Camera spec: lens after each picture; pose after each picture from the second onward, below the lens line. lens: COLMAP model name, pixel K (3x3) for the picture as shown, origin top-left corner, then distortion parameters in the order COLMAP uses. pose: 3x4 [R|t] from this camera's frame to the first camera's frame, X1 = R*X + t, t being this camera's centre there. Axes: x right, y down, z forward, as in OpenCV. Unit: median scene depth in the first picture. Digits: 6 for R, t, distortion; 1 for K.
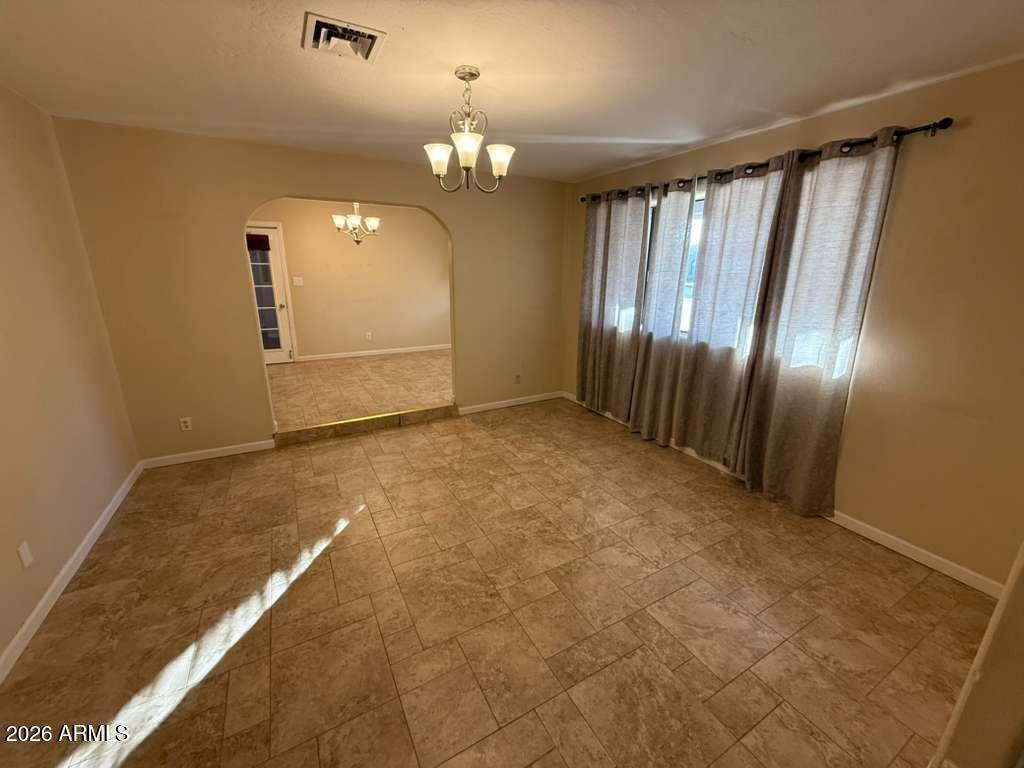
lens RADIAL K [[407.6, 0, 516.9], [0, 407.6, 383.6], [0, 0, 1]] dist [-0.001496, 0.000040]
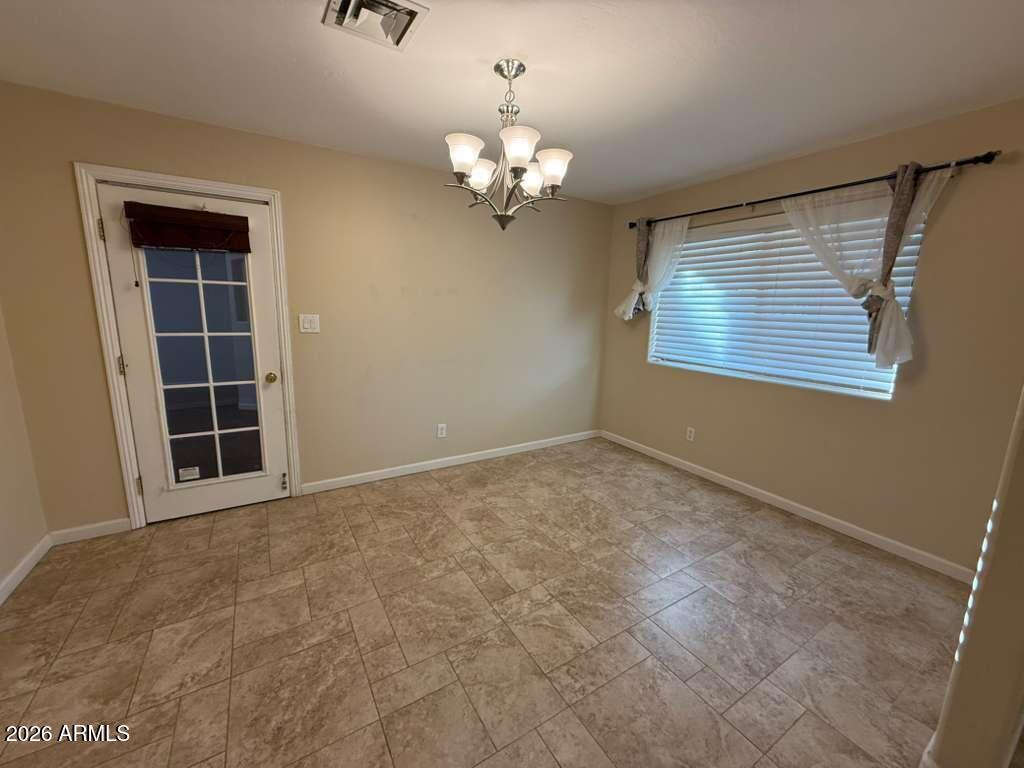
lens RADIAL K [[407.6, 0, 510.8], [0, 407.6, 383.1], [0, 0, 1]] dist [-0.001496, 0.000040]
pose [[0.999470, 0.002651, 0.032457, -0.615785], [0.000245, 0.996040, -0.088904, -0.269895], [-0.032564, 0.088864, 0.995511, 1.027303]]
